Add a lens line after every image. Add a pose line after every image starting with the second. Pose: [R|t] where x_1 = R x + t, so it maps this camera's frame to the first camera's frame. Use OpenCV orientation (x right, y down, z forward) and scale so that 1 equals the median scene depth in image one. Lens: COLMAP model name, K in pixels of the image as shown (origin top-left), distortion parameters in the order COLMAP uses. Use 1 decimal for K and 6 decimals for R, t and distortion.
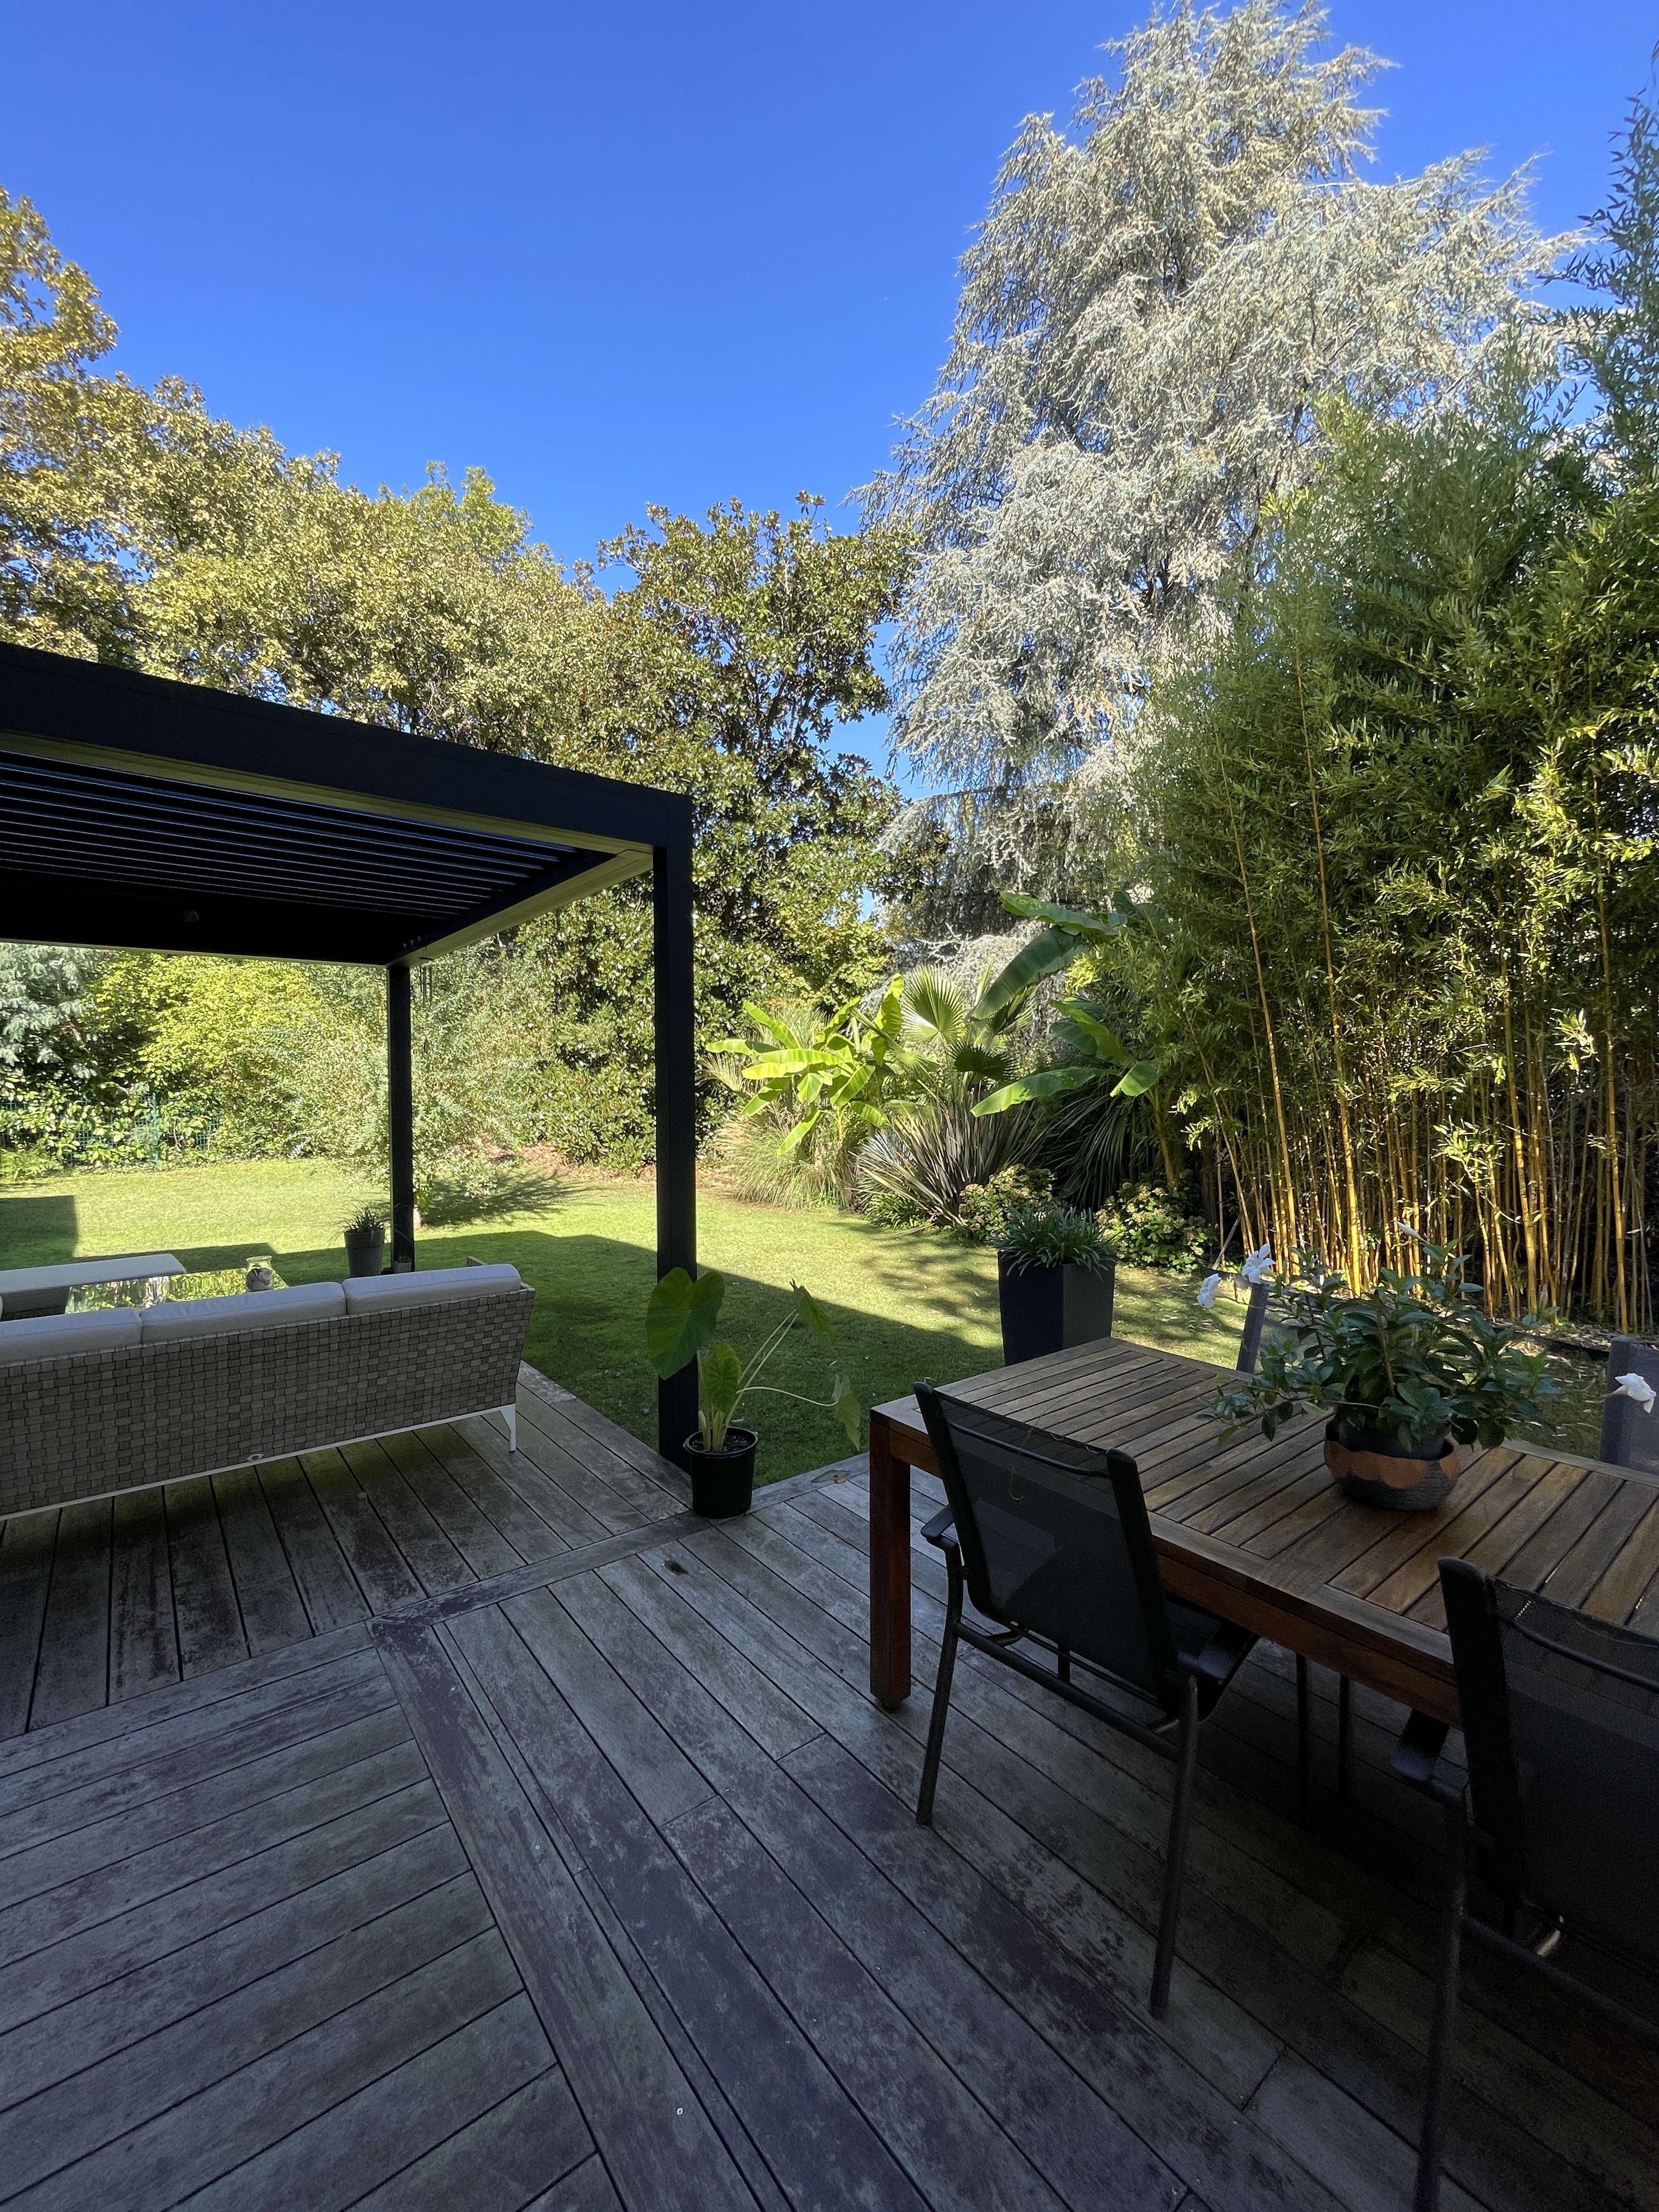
lens RADIAL K [[889.6, 0, 829.5], [0, 889.6, 1106.0], [0, 0, 1]] dist [-0.006707, -0.000067]
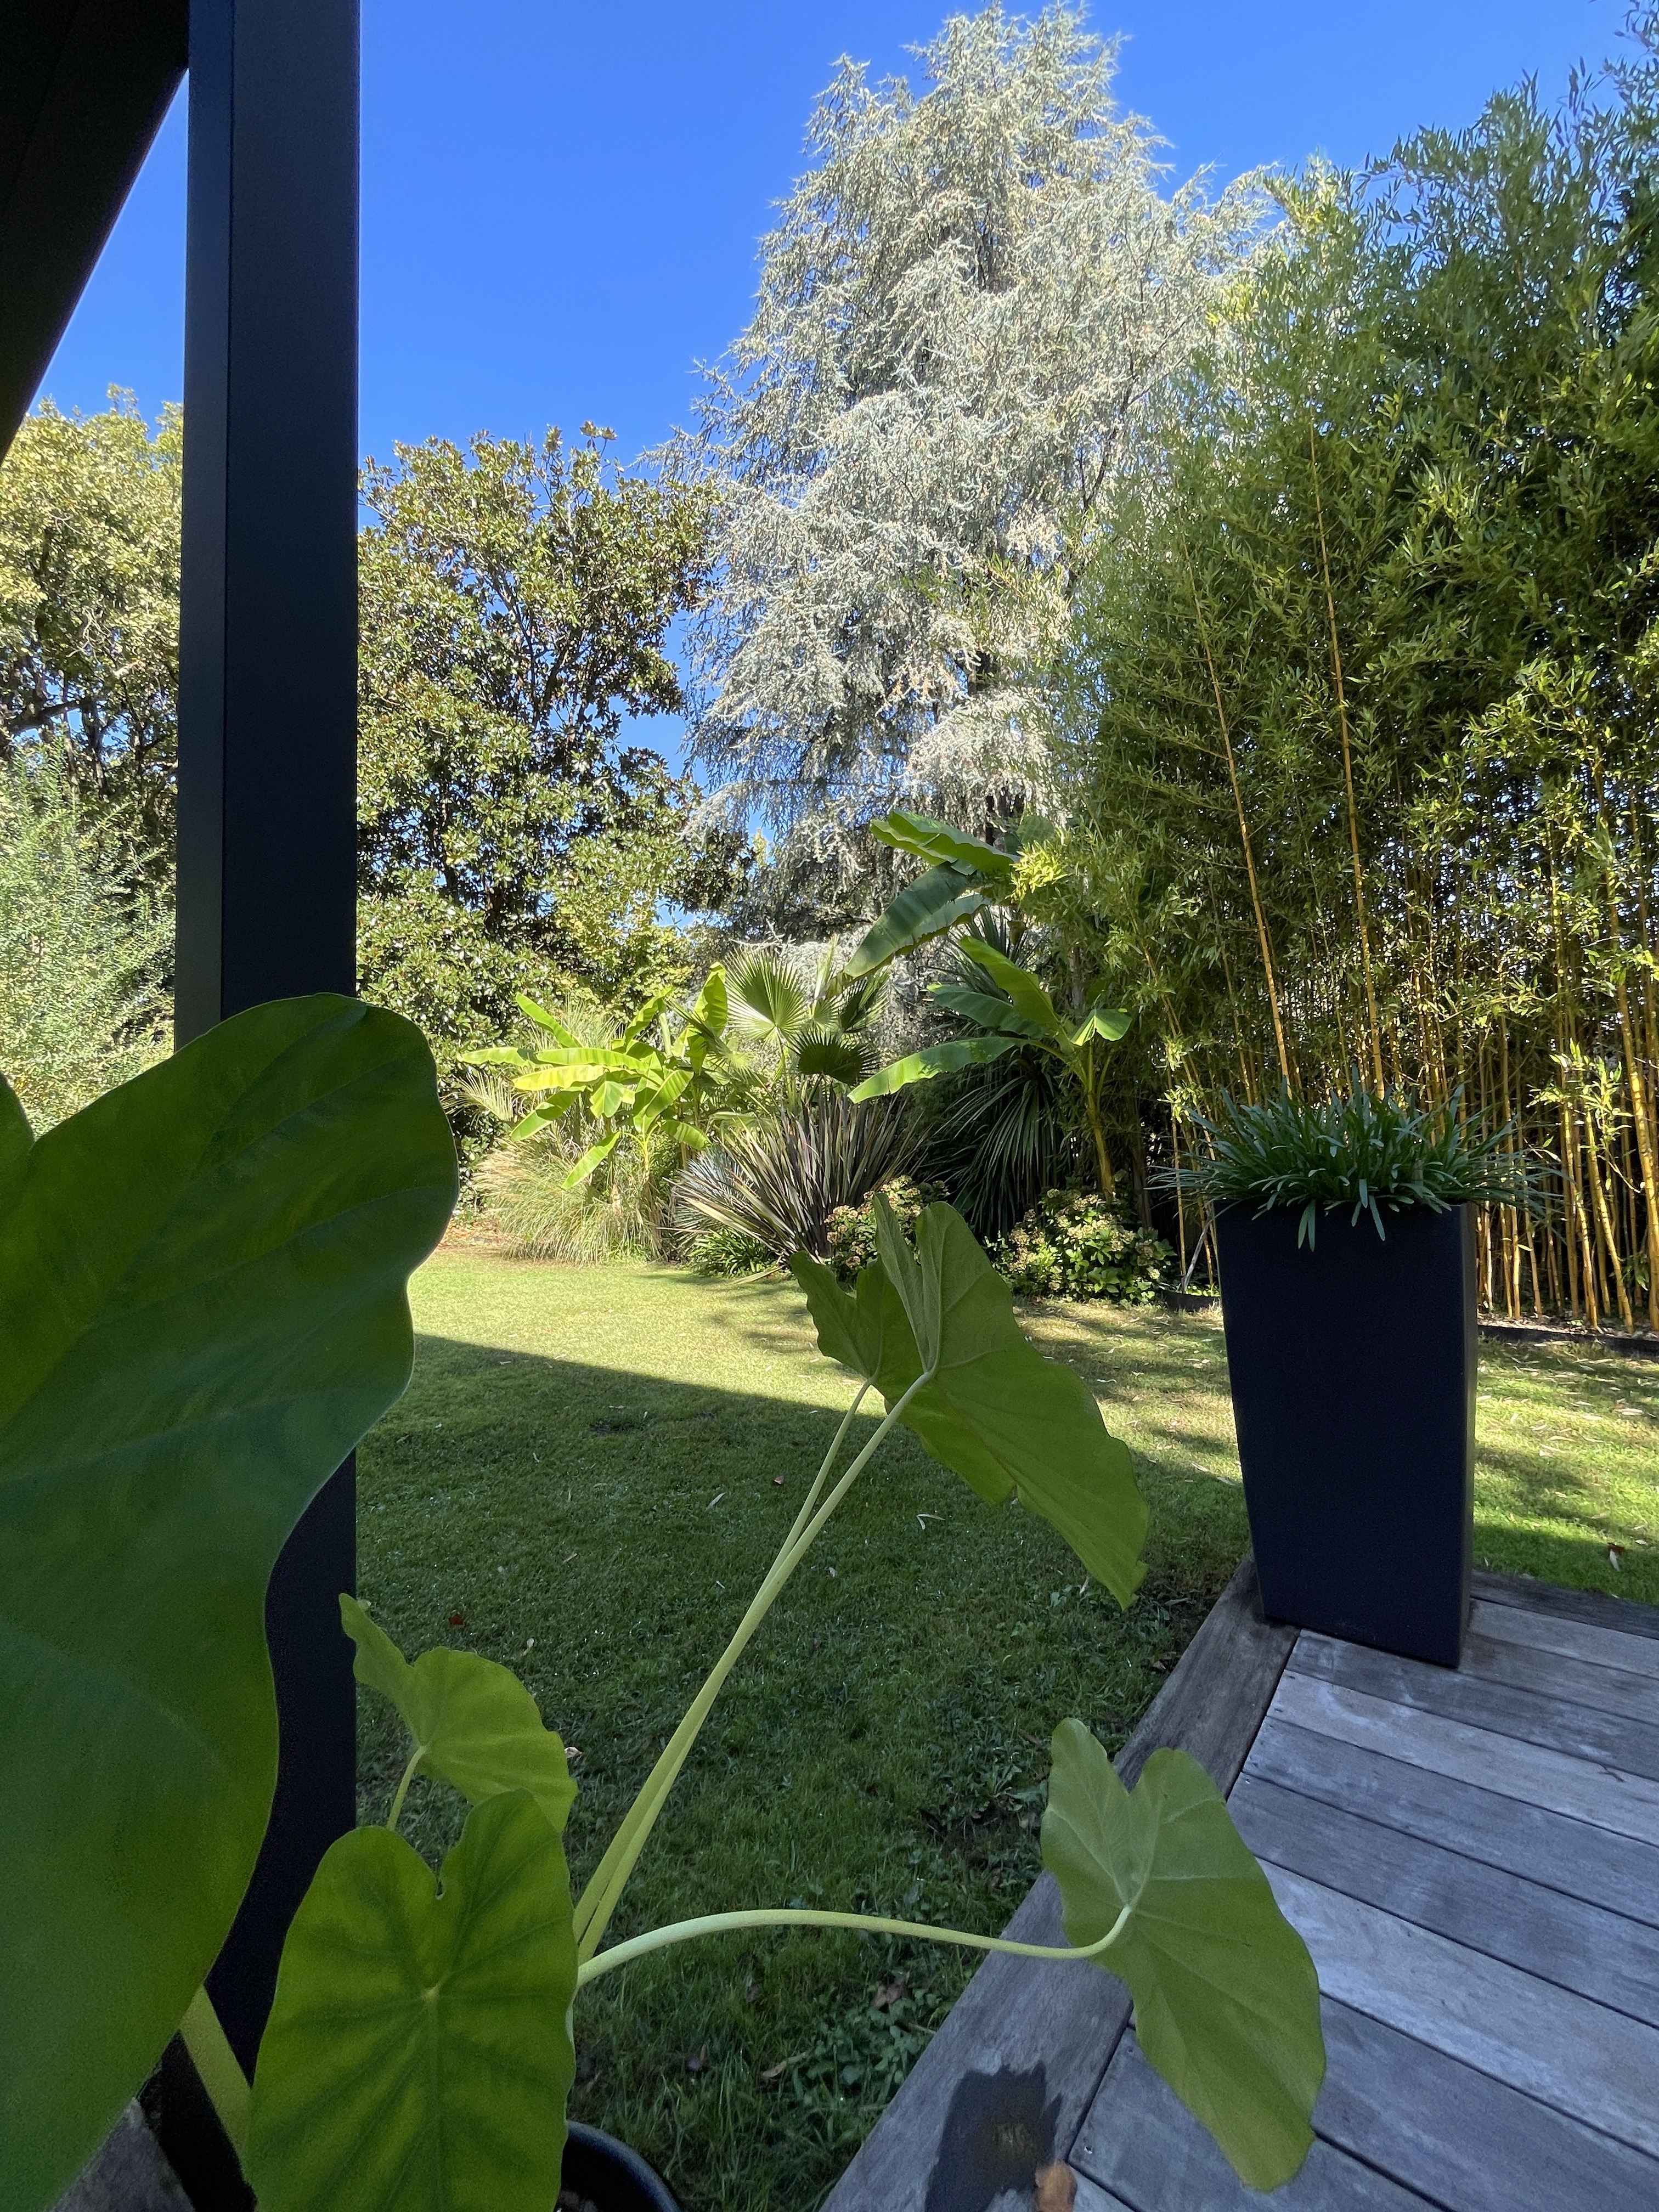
lens RADIAL K [[889.6, 0, 829.5], [0, 889.6, 1106.0], [0, 0, 1]] dist [-0.006707, -0.000067]
pose [[0.969275, -0.005576, 0.245918, -0.022369], [0.026097, 0.996432, -0.080266, 0.045539], [-0.244593, 0.084217, 0.965962, 0.198341]]
